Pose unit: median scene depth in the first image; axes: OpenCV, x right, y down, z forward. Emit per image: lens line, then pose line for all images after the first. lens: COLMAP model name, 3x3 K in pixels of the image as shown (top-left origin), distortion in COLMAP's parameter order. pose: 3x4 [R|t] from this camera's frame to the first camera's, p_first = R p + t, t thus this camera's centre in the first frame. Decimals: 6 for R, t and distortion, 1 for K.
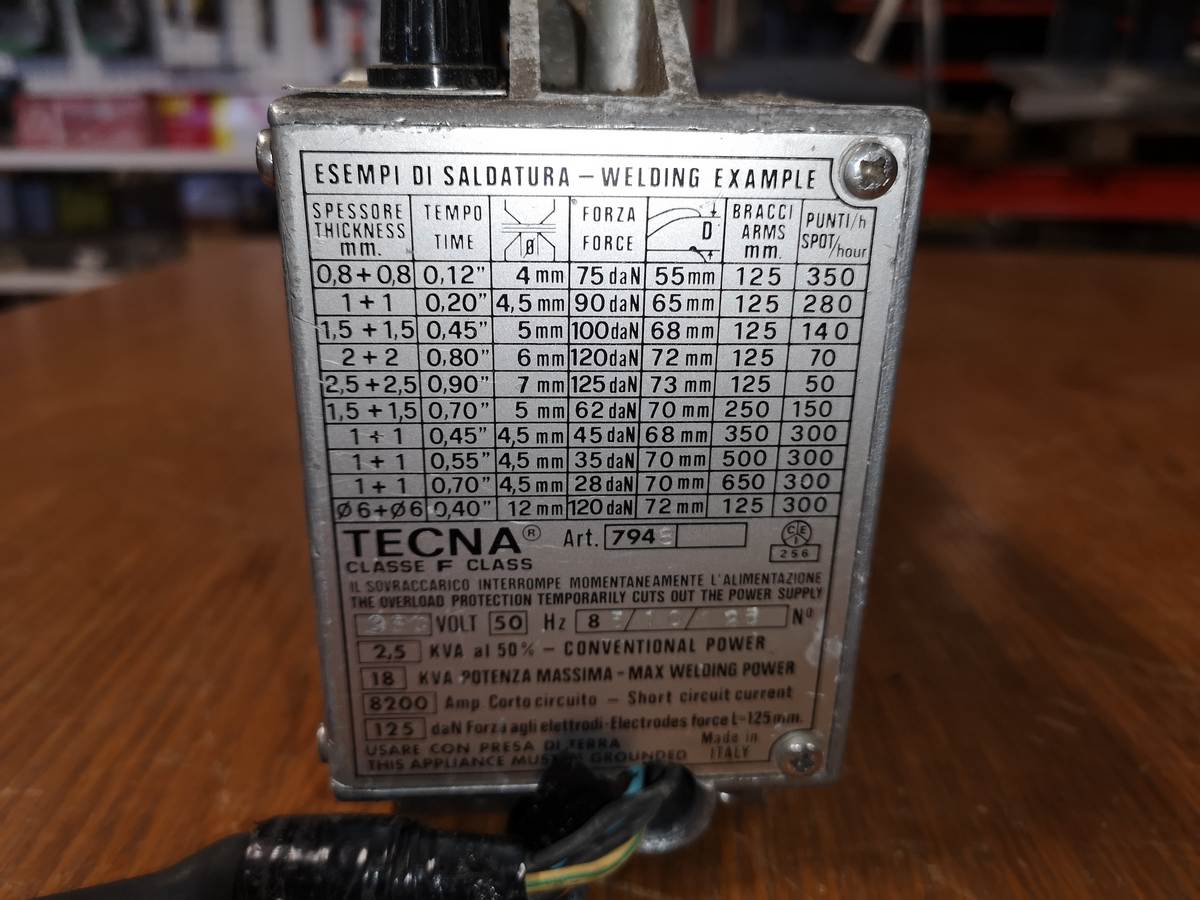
lens RADIAL K [[963.1, 0, 598.1], [0, 963.1, 457.6], [0, 0, 1]] dist [0.002947, -0.020418]
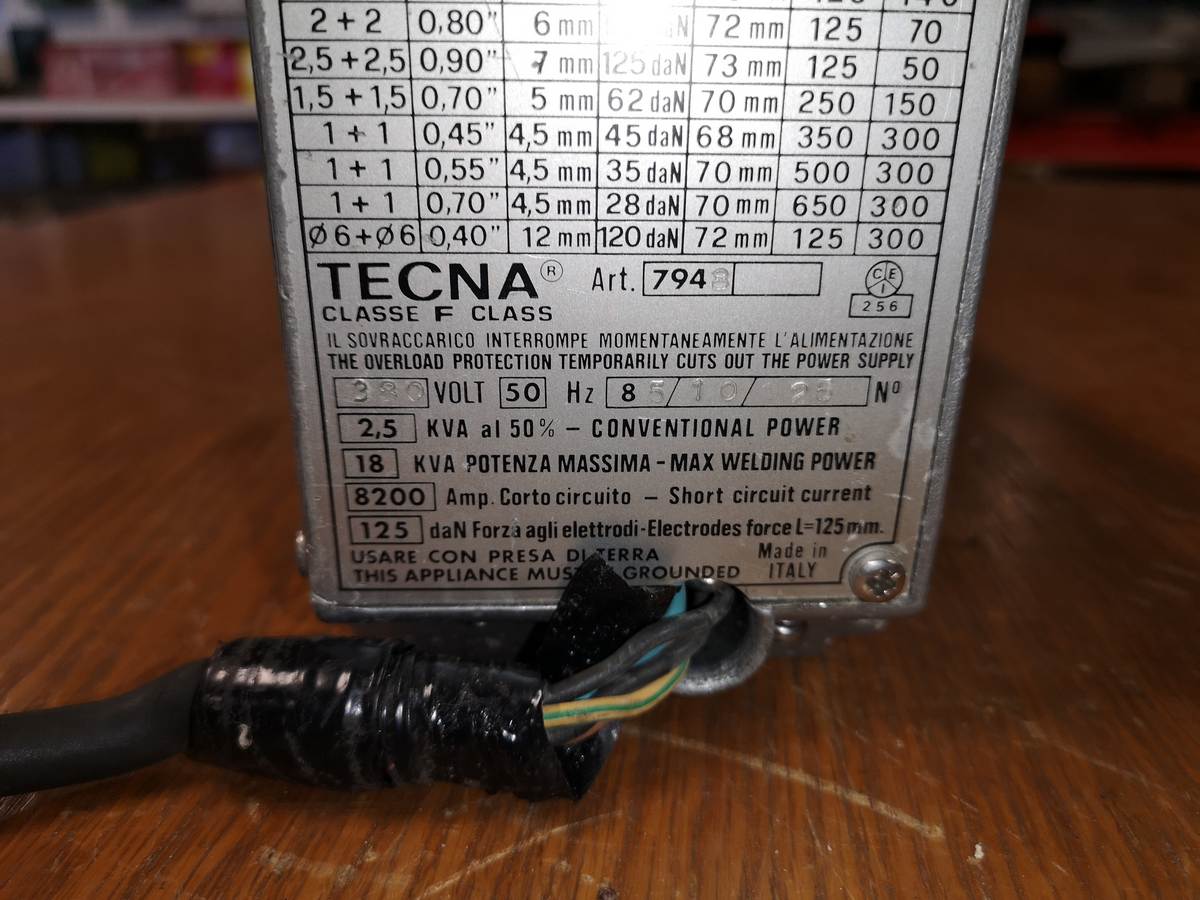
lens RADIAL K [[963.1, 0, 598.1], [0, 963.1, 457.6], [0, 0, 1]] dist [0.002947, -0.020418]
pose [[0.999503, 0.006809, -0.030765, -0.004625], [-0.005900, 0.999546, 0.029531, 0.200649], [0.030952, -0.029335, 0.999090, 0.189192]]
